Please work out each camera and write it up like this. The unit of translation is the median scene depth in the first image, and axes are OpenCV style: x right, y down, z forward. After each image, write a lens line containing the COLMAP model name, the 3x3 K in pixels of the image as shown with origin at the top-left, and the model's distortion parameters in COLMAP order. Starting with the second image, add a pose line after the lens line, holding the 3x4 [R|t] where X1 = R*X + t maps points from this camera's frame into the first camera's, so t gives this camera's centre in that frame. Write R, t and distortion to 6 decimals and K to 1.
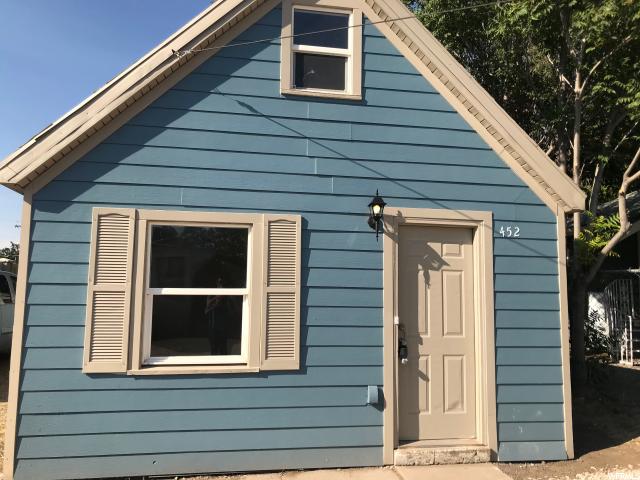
lens RADIAL K [[533.0, 0, 320.0], [0, 533.0, 240.0], [0, 0, 1]] dist [0.062797, -0.091315]
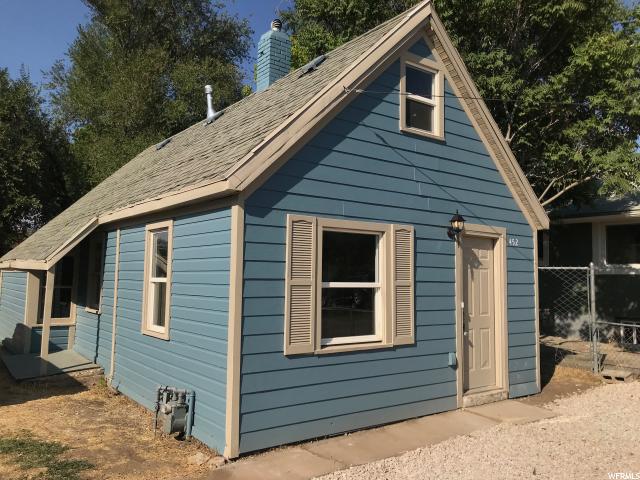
lens RADIAL K [[533.0, 0, 320.0], [0, 533.0, 240.0], [0, 0, 1]] dist [0.062797, -0.091315]
pose [[0.892089, 0.031071, 0.450790, -0.819023], [-0.044233, 0.998846, 0.018688, -0.026972], [-0.449689, -0.036611, 0.892435, -0.065414]]
